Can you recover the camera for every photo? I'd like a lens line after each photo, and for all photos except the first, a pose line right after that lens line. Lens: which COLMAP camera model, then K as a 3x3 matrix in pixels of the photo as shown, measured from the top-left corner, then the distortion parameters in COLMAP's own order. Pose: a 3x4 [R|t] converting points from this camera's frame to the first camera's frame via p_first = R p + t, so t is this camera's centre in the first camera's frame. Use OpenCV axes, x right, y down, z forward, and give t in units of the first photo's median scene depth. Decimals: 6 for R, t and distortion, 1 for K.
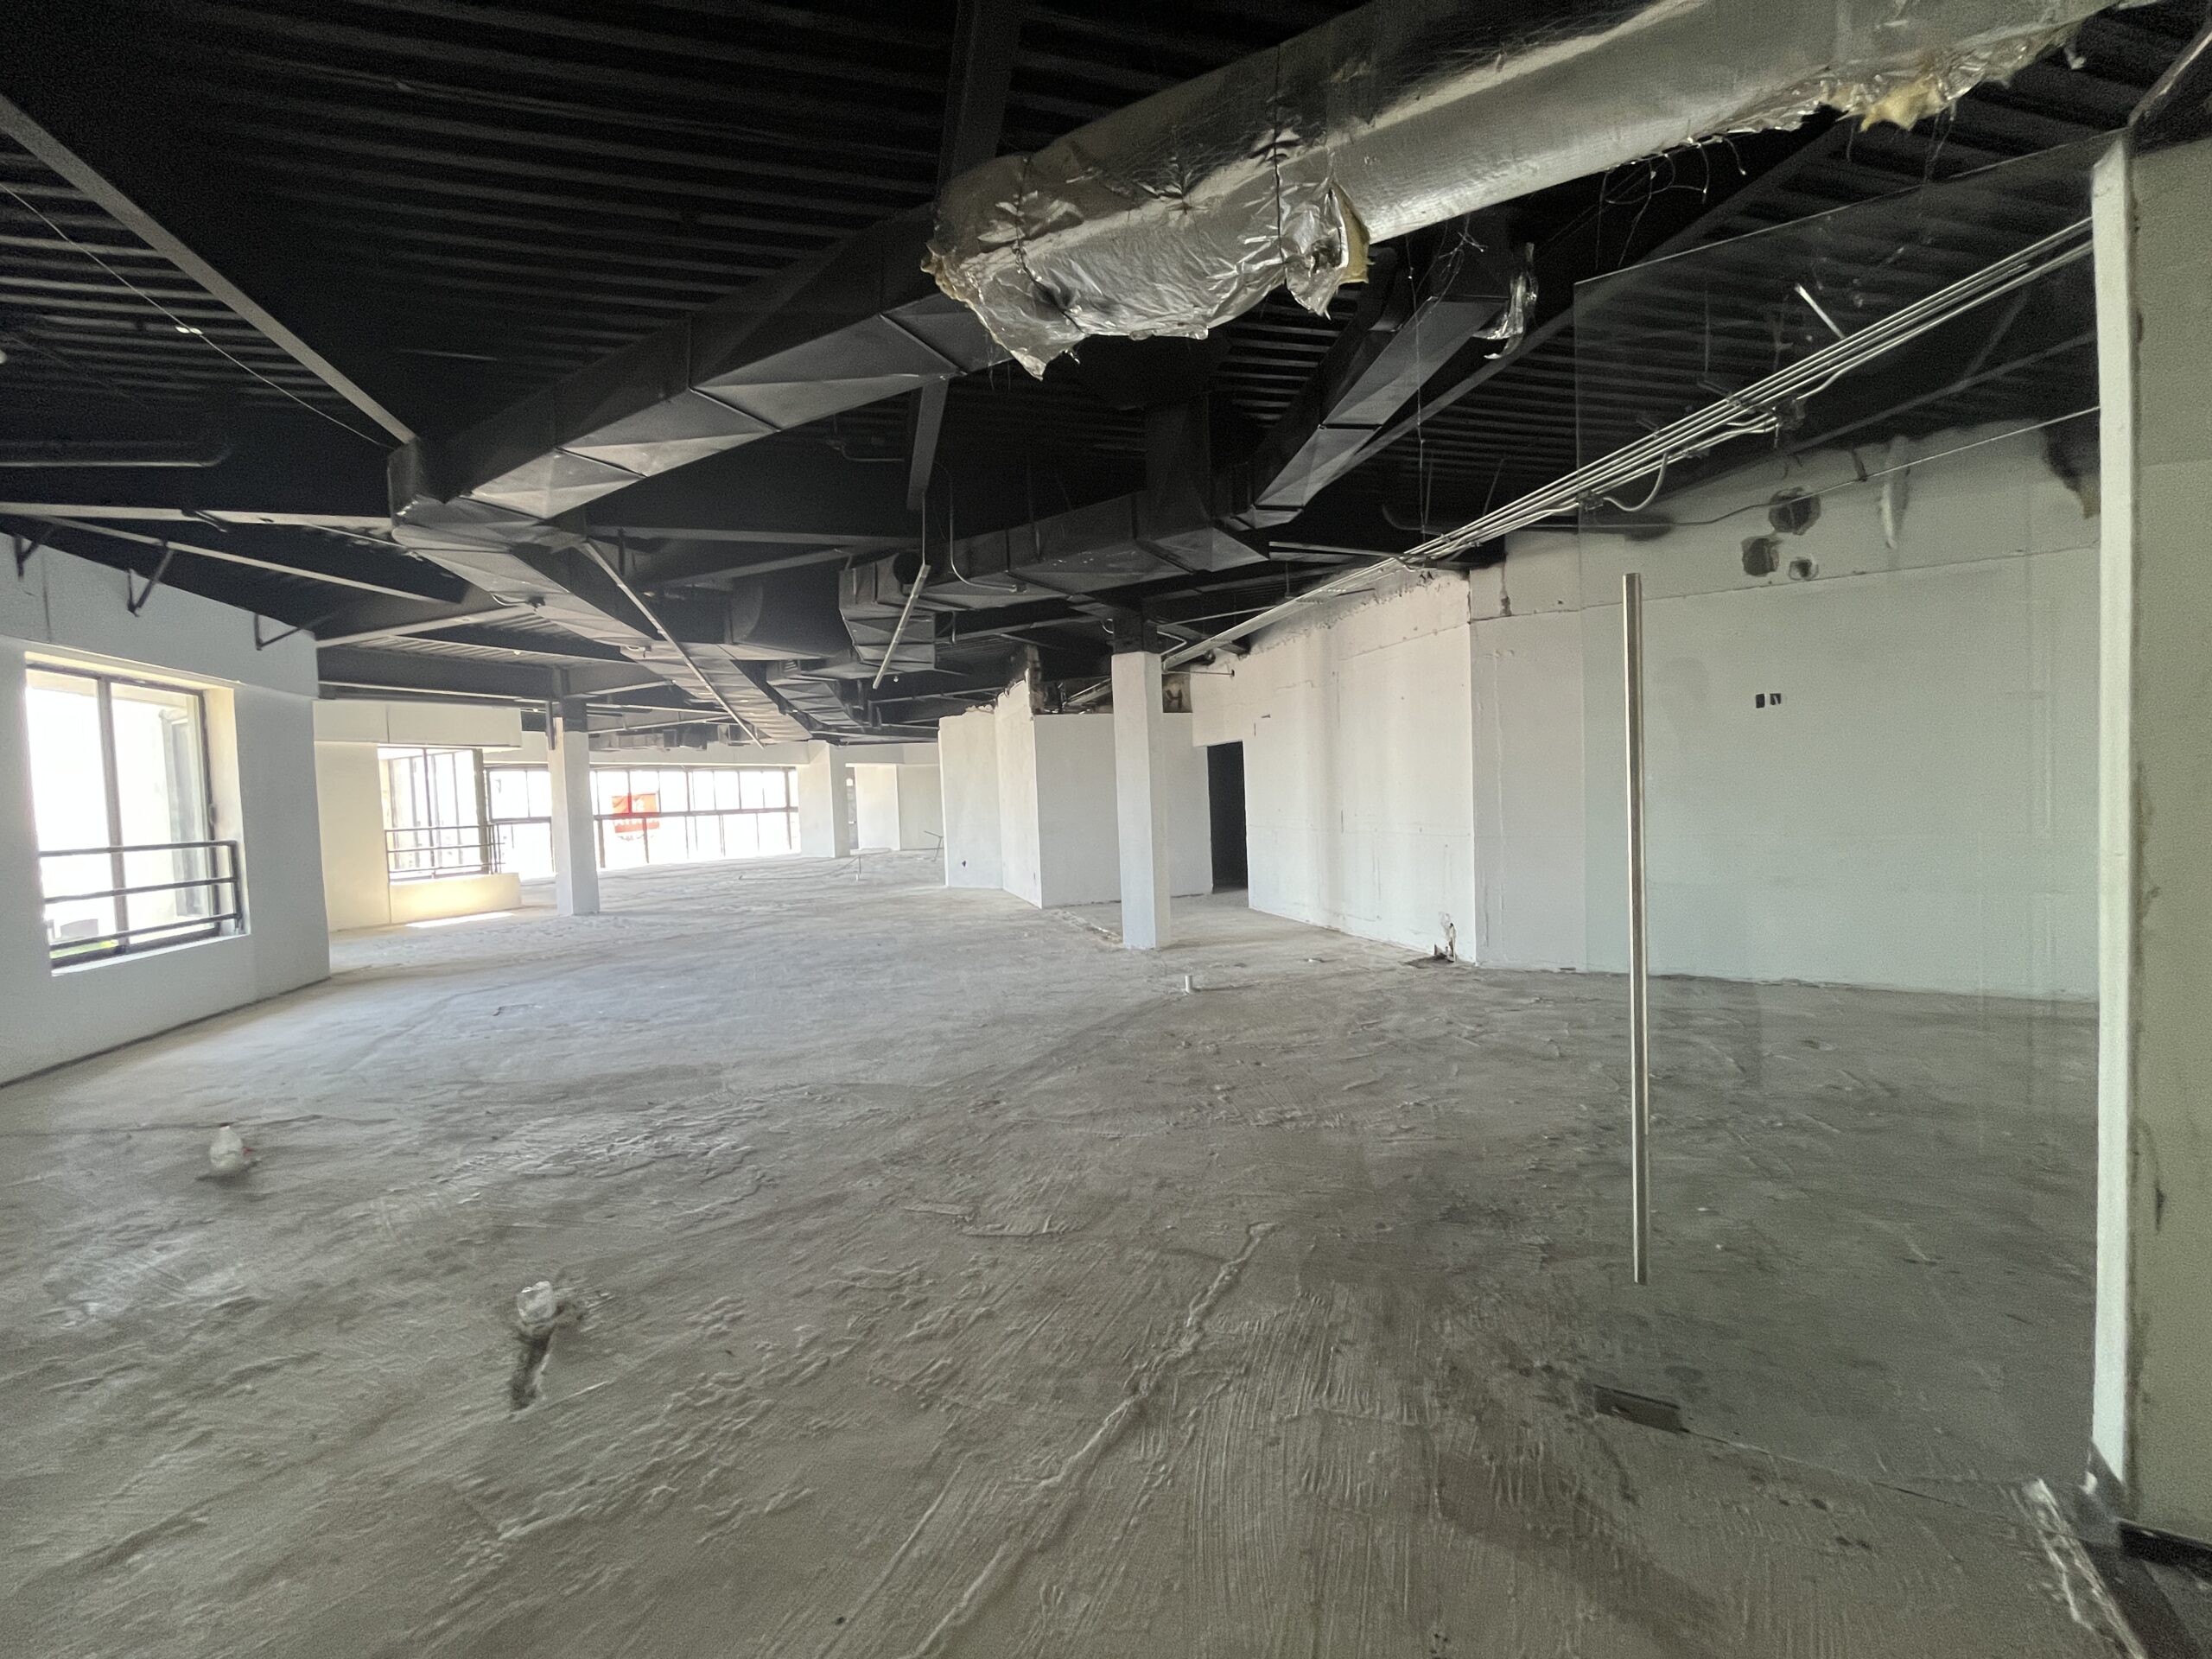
lens RADIAL K [[894.9, 0, 1112.3], [0, 894.9, 827.9], [0, 0, 1]] dist [-0.002343, 0.000127]
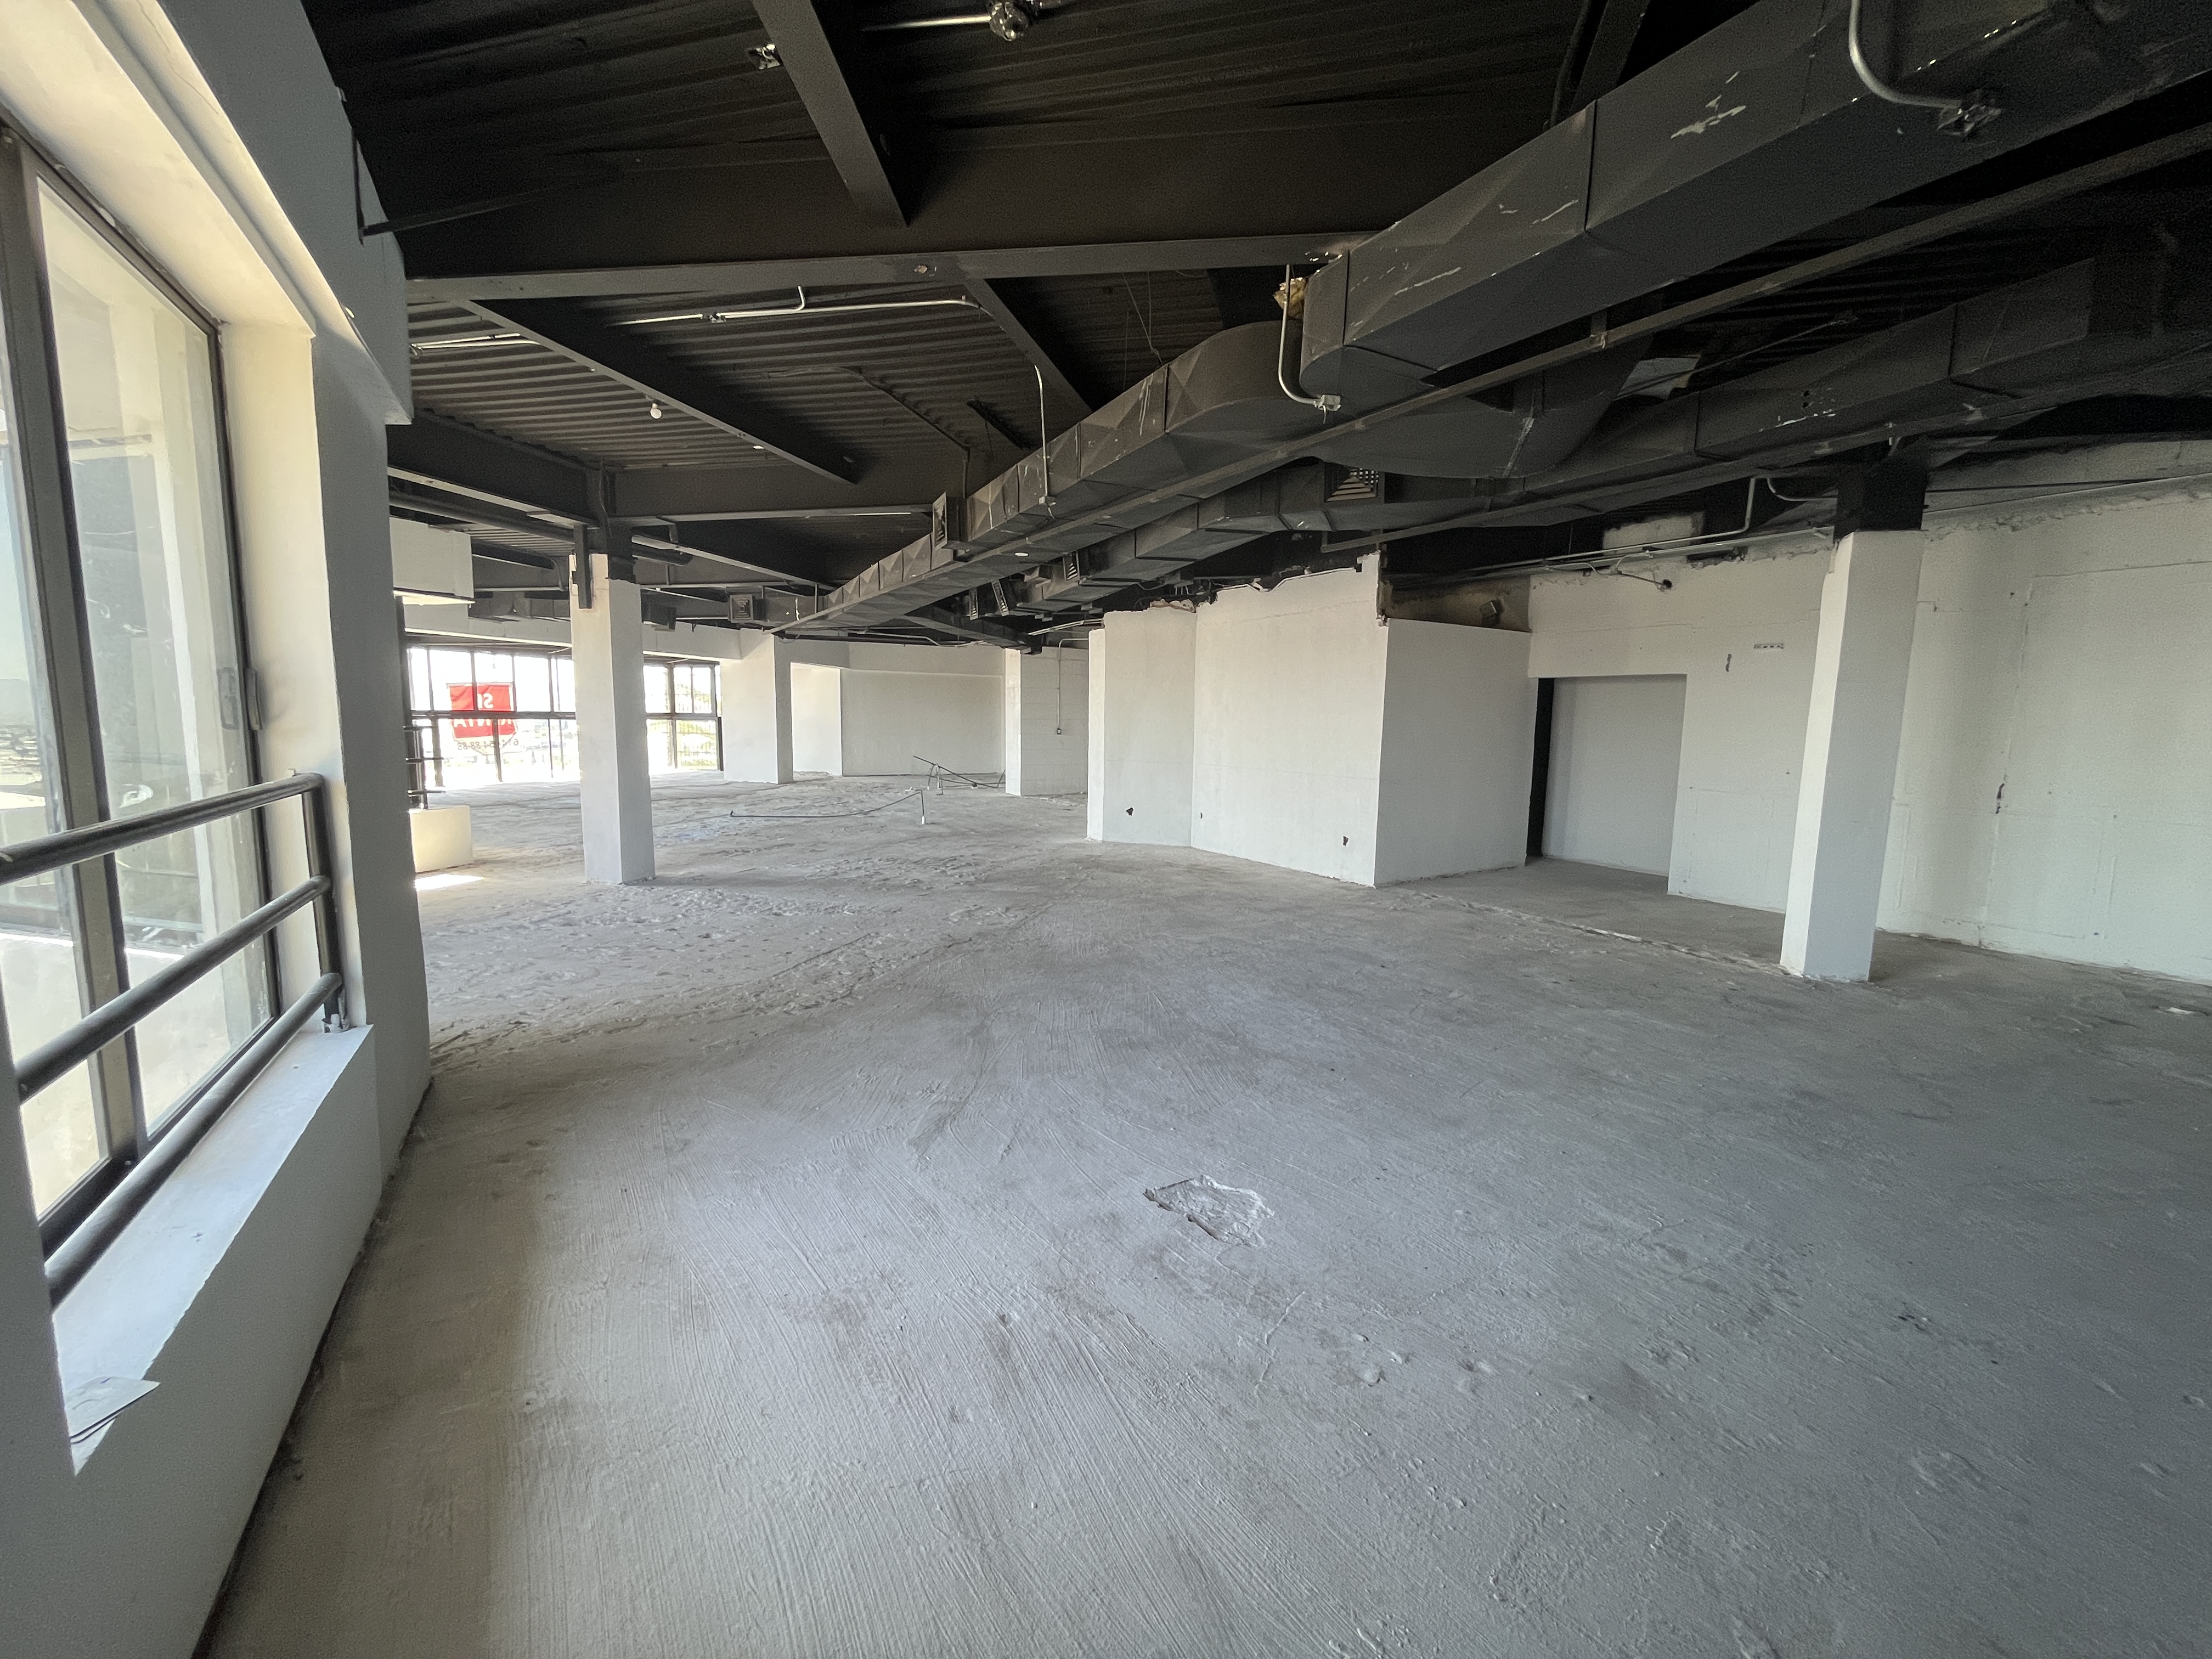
lens RADIAL K [[894.9, 0, 1112.3], [0, 894.9, 827.9], [0, 0, 1]] dist [-0.002343, 0.000127]
pose [[0.965529, 0.025922, 0.259002, -0.472959], [-0.047290, 0.995938, 0.076617, -0.004133], [-0.255964, -0.086224, 0.962833, 0.351278]]
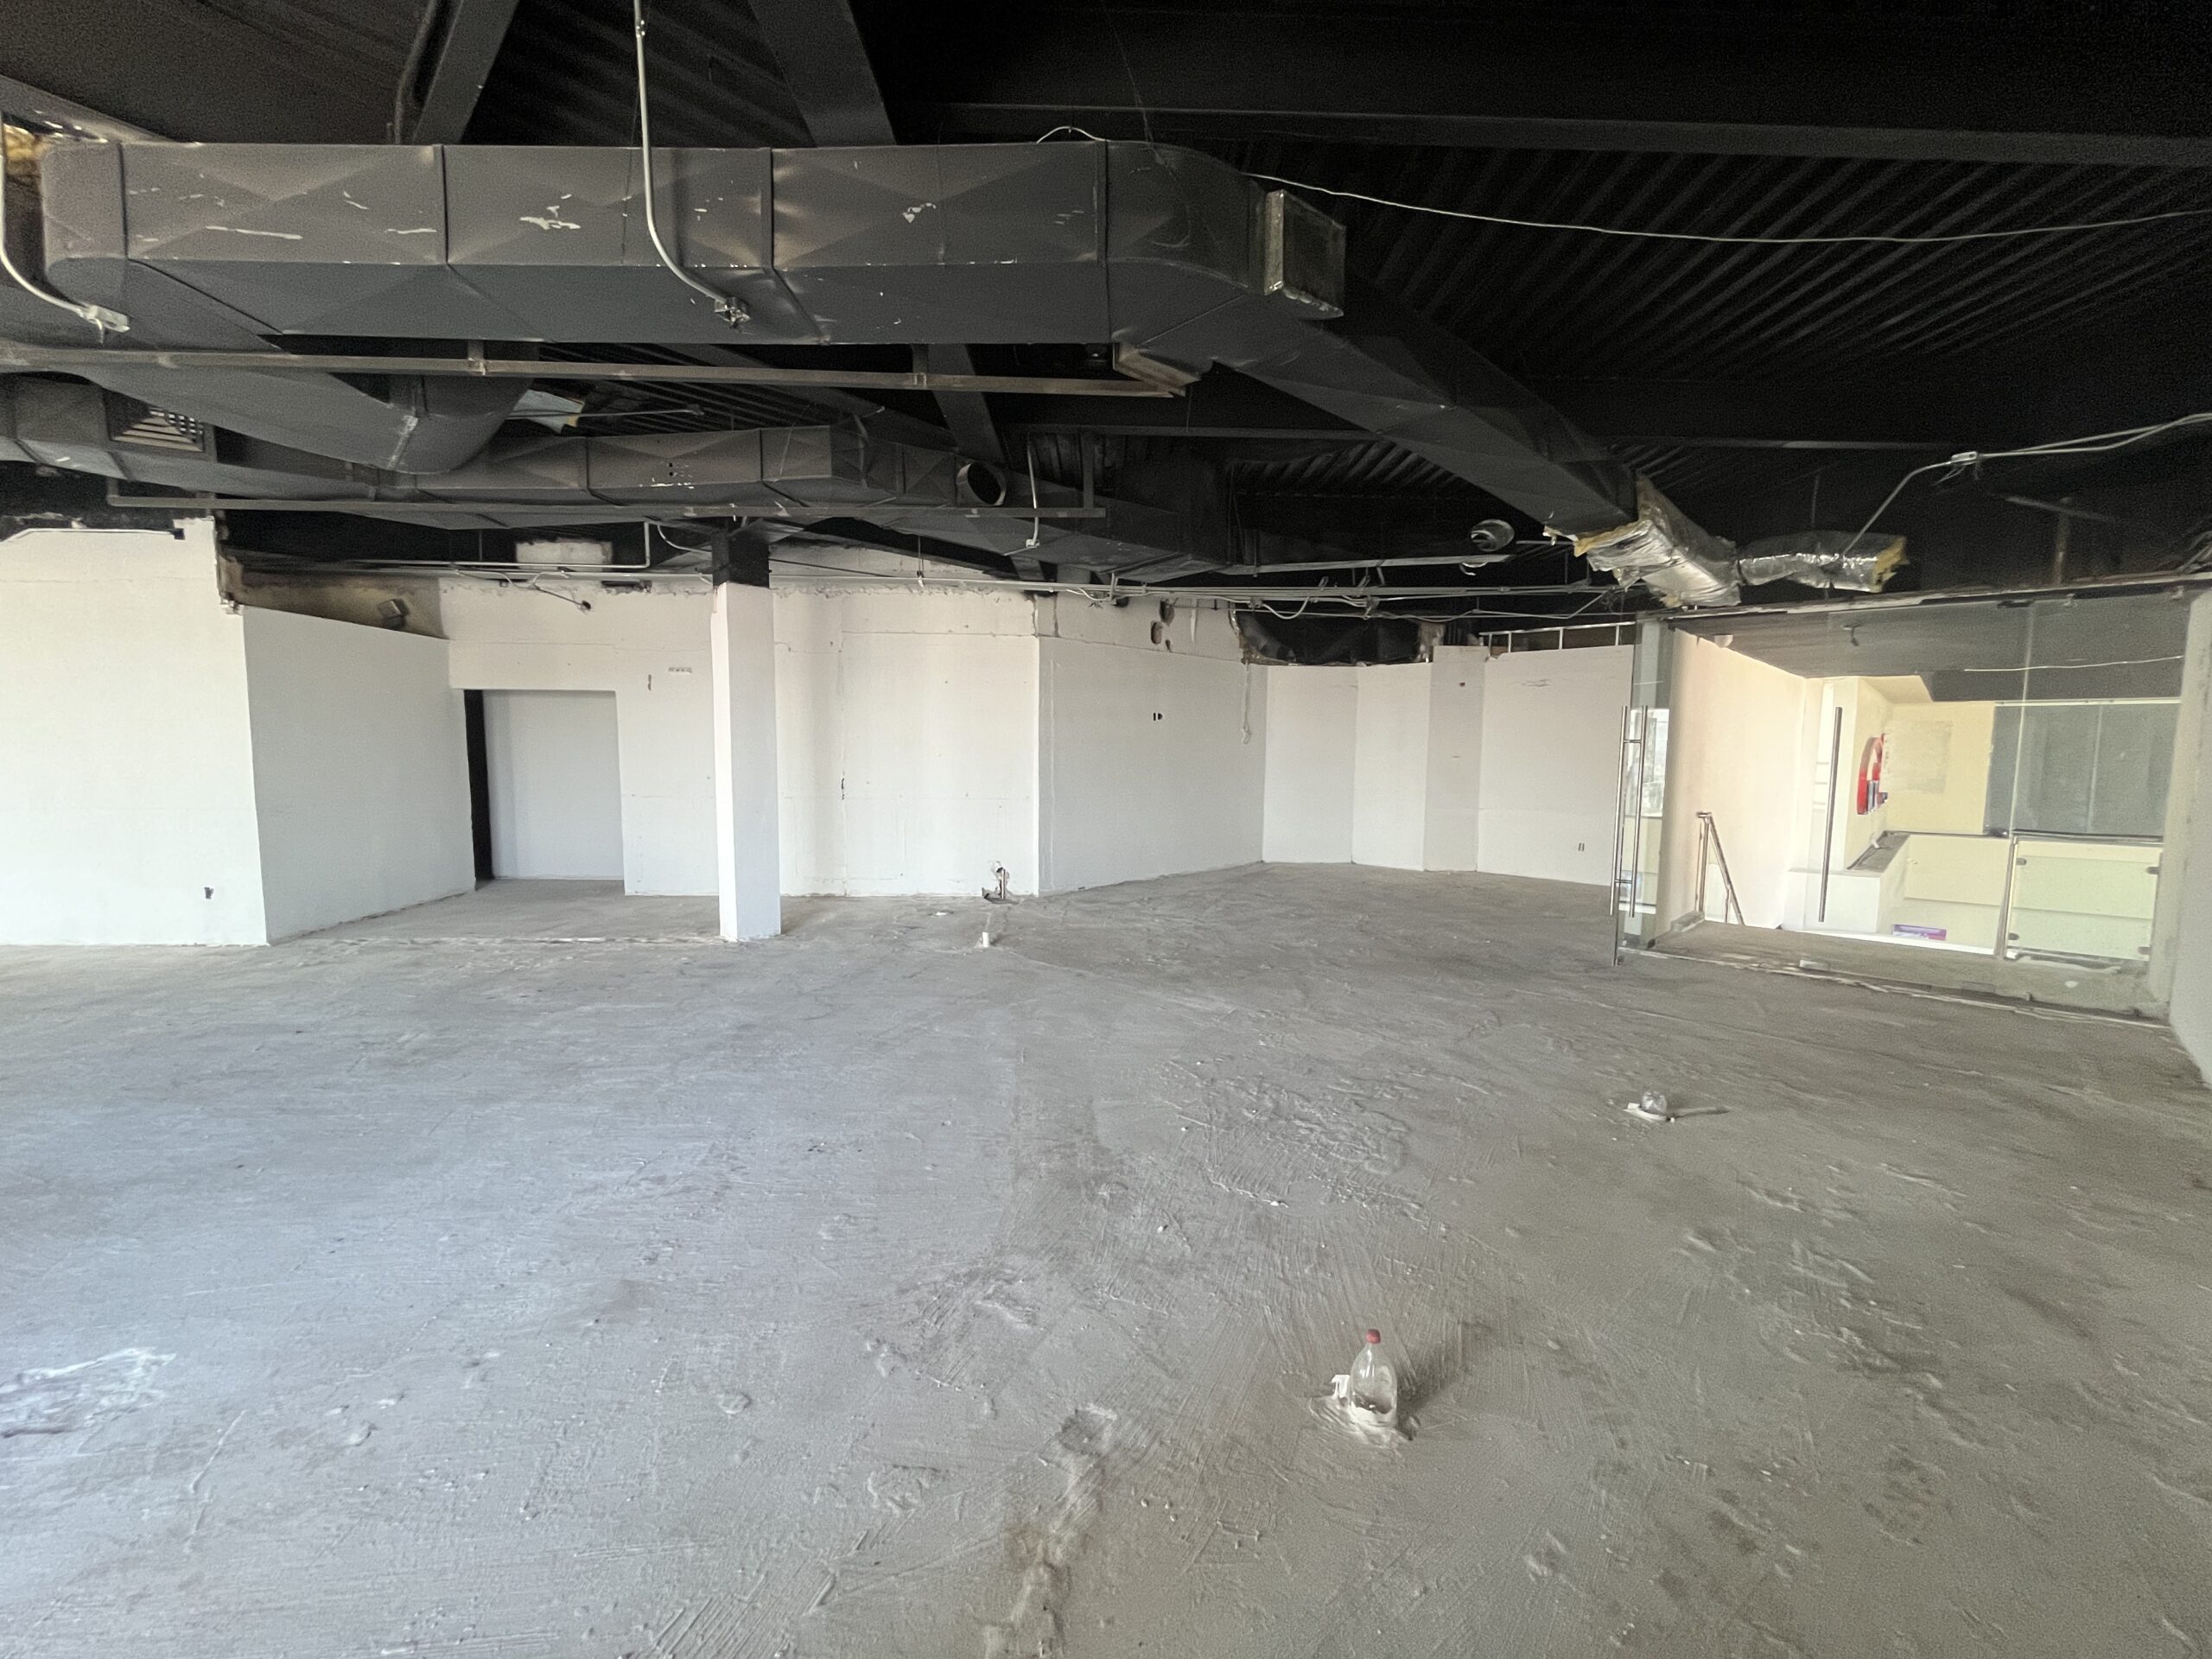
lens RADIAL K [[894.9, 0, 1112.3], [0, 894.9, 827.9], [0, 0, 1]] dist [-0.002343, 0.000127]
pose [[0.249867, -0.044026, 0.967279, -0.493010], [0.018136, 0.999003, 0.040785, 0.000796], [-0.968110, 0.007351, 0.250417, 0.324504]]
